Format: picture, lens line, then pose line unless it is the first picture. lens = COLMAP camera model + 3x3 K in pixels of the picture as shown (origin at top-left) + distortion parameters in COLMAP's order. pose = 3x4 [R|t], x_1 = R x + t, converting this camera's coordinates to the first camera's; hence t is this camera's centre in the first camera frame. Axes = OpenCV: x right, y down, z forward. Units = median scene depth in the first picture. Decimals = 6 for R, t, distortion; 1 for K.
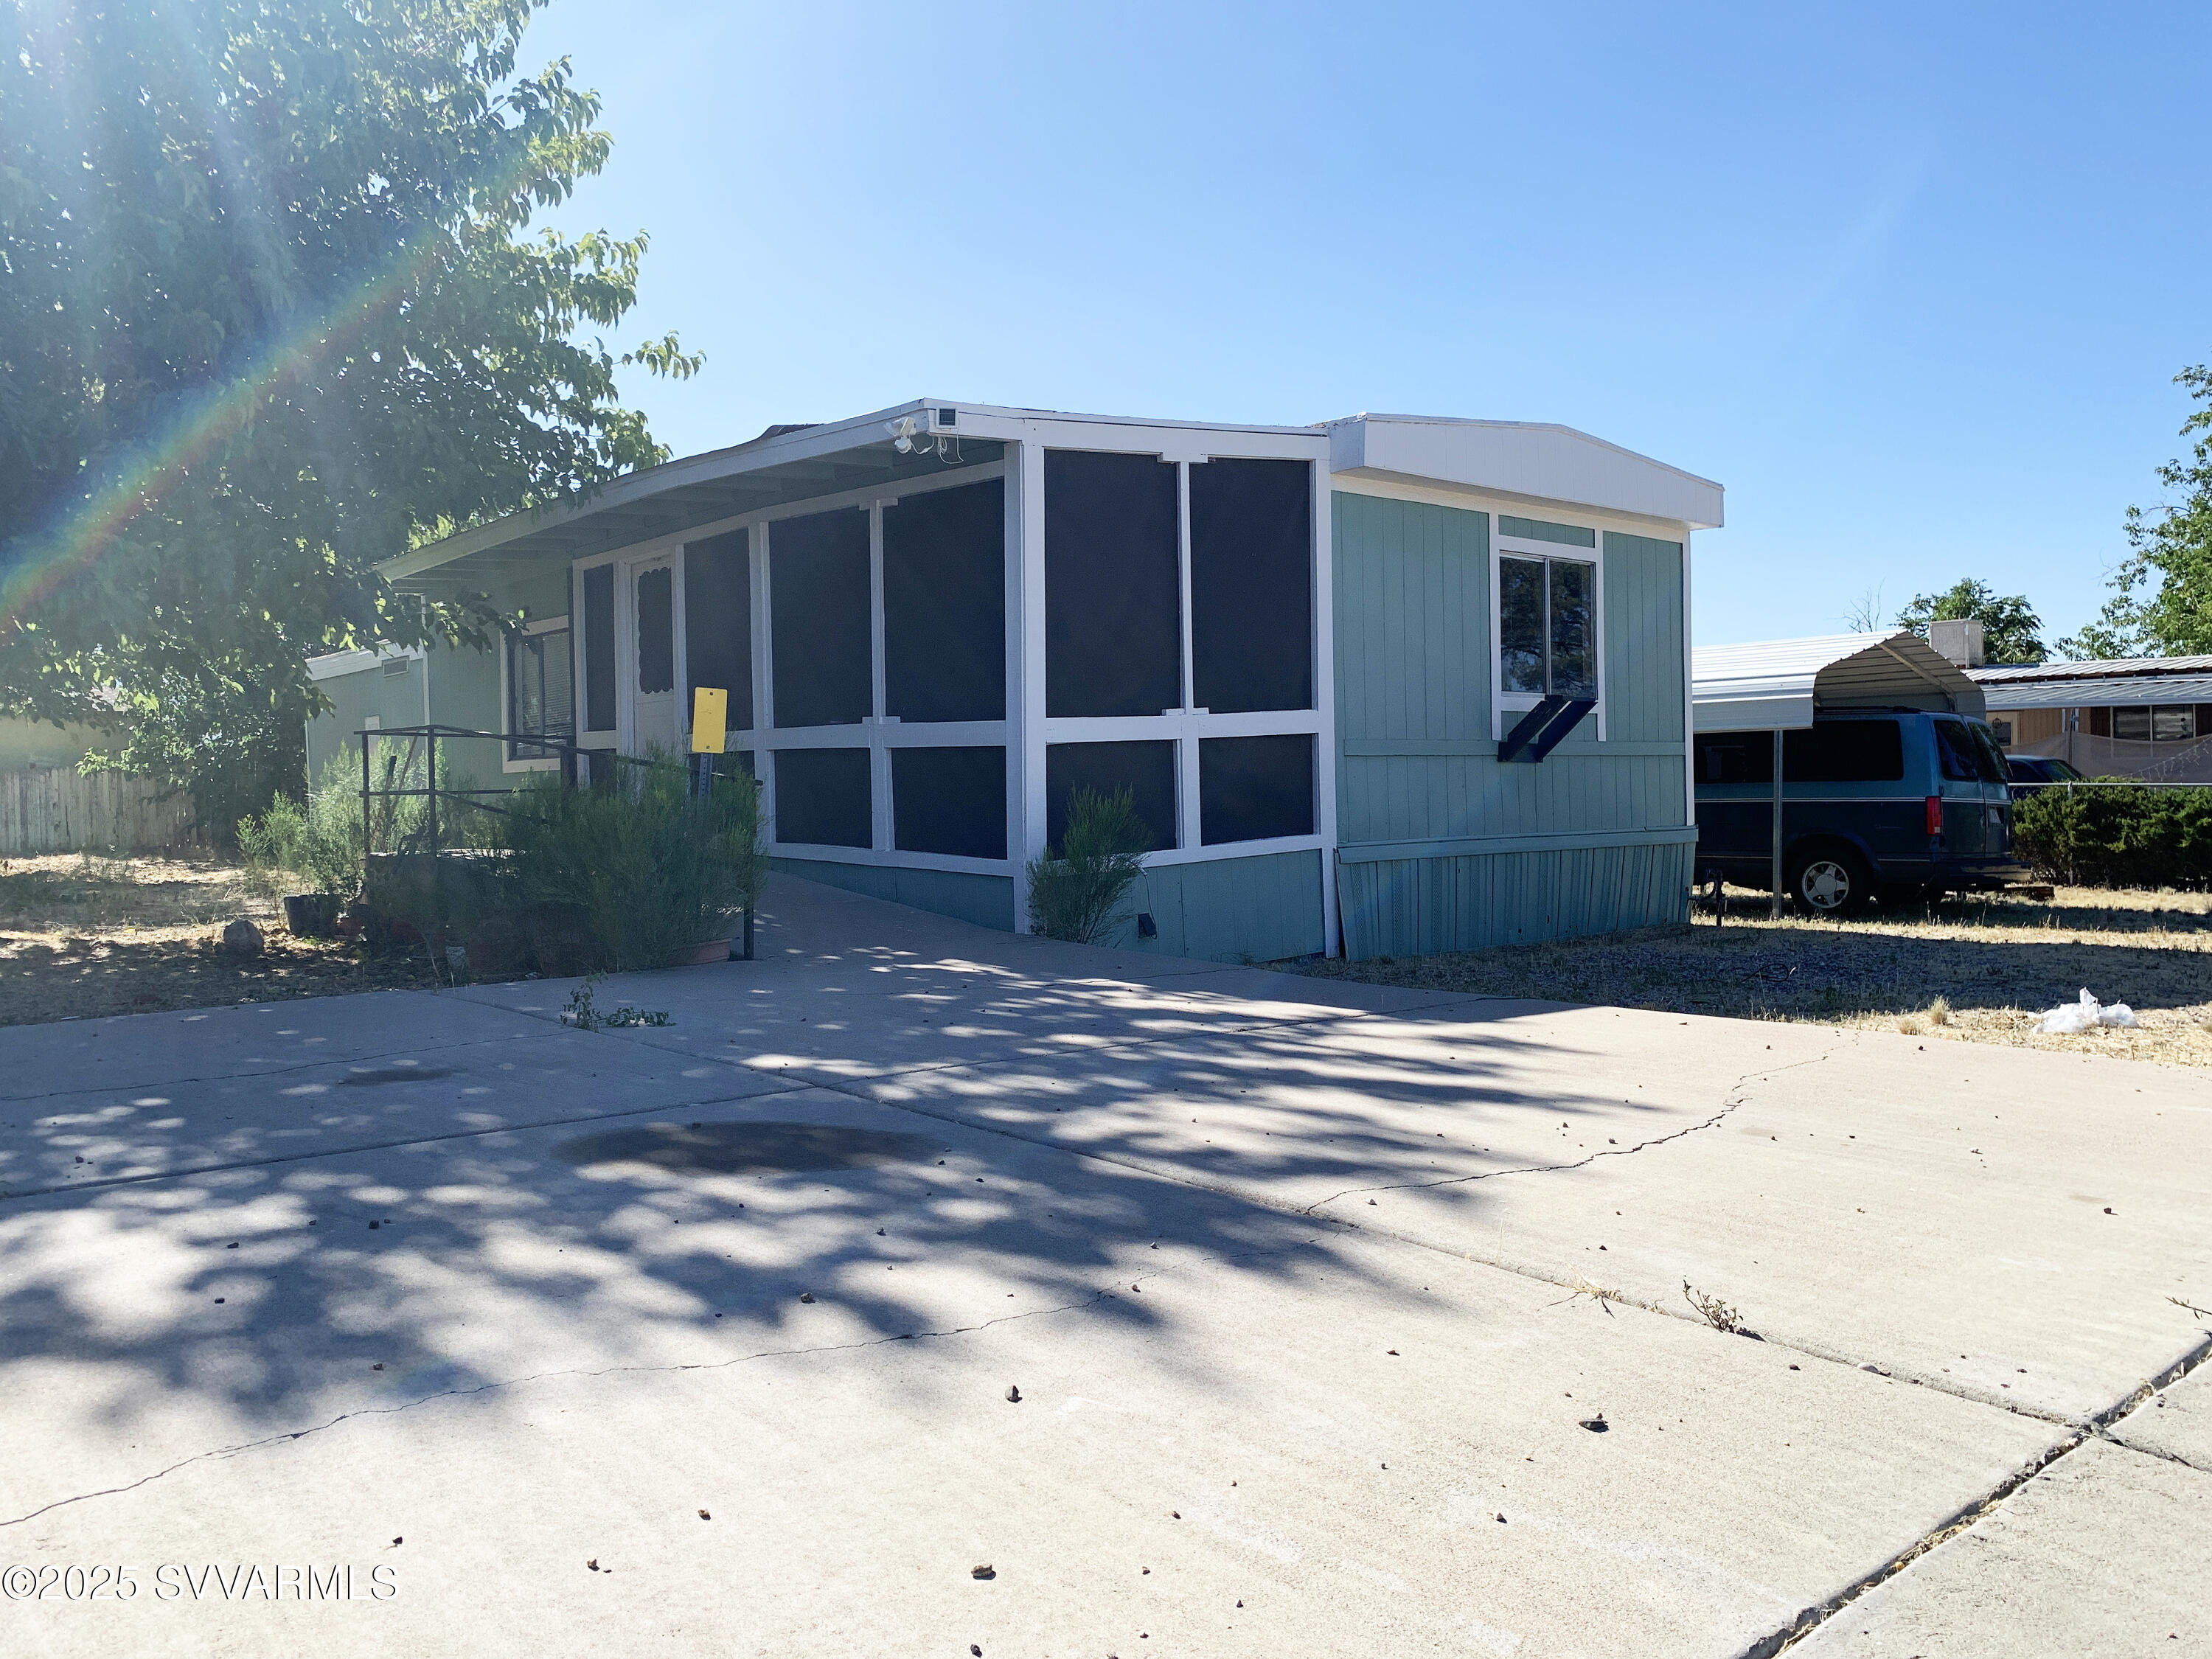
lens RADIAL K [[1638.2, 0, 1098.7], [0, 1638.2, 812.1], [0, 0, 1]] dist [0.083386, -0.132769]
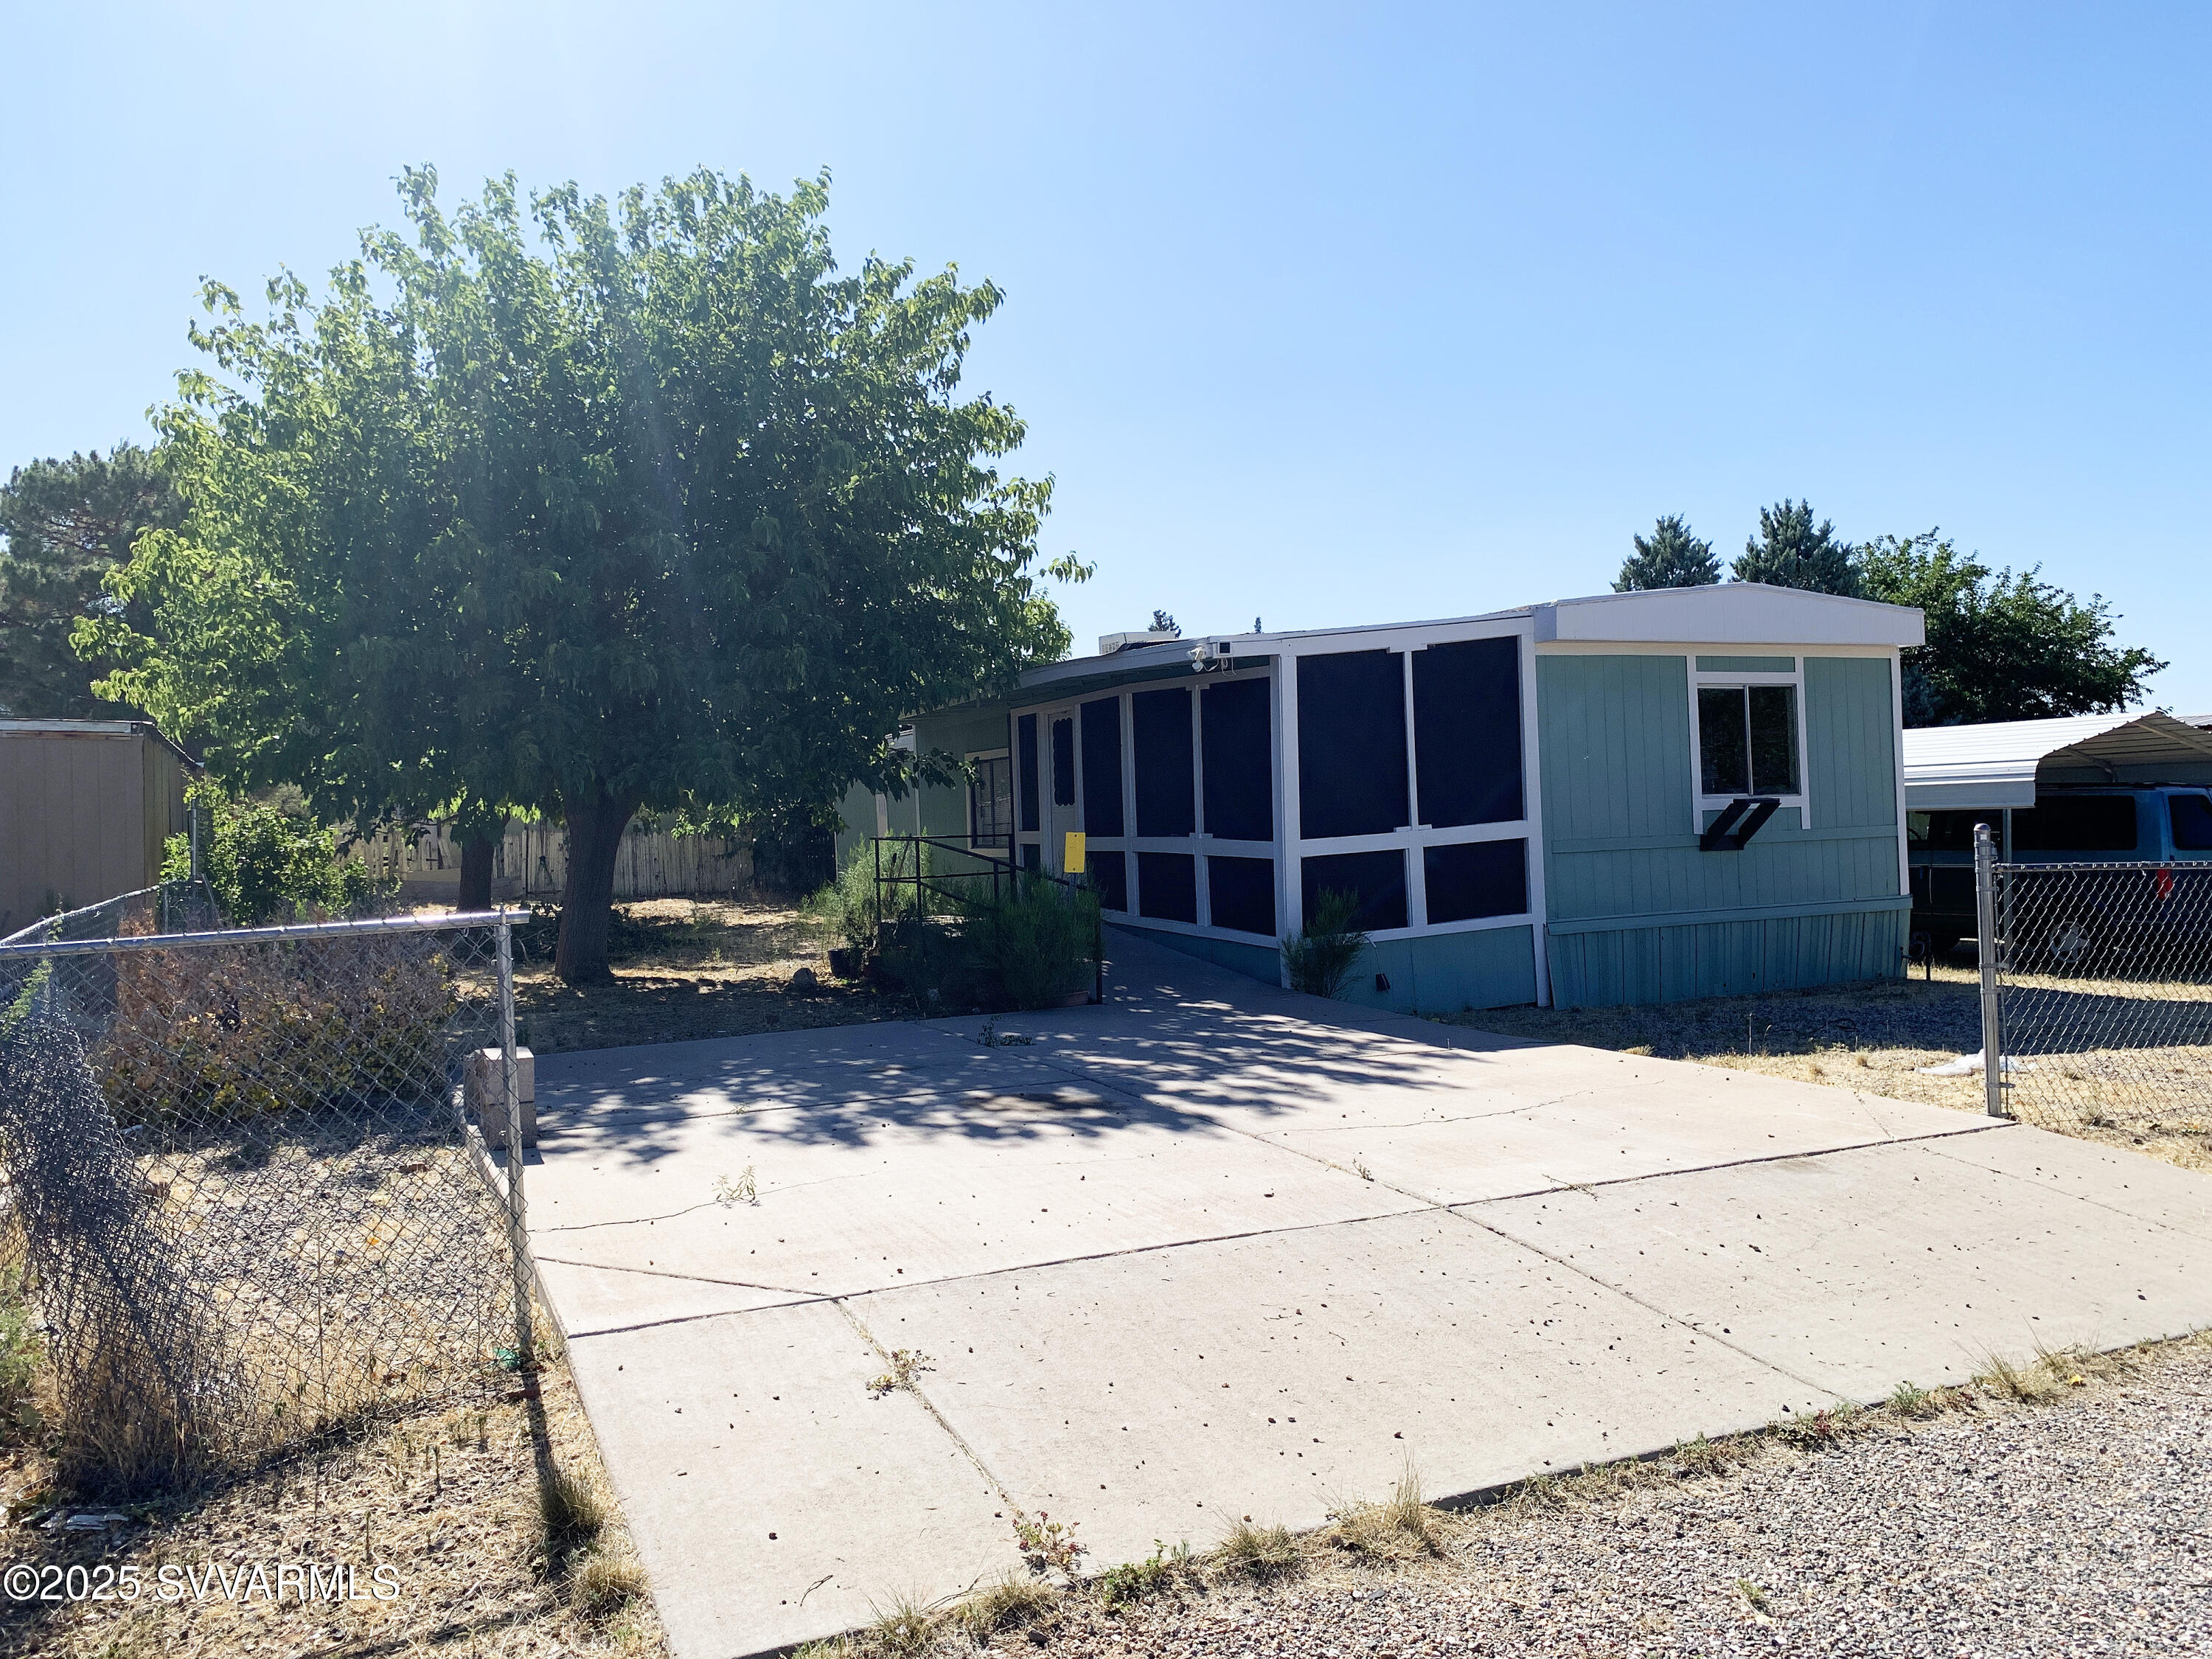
lens RADIAL K [[1638.2, 0, 1098.7], [0, 1638.2, 812.1], [0, 0, 1]] dist [0.083386, -0.132769]
pose [[0.960458, -0.016040, -0.277962, 0.170767], [0.012793, 0.999827, -0.013491, -0.054726], [0.278130, 0.009402, 0.960497, -0.387433]]
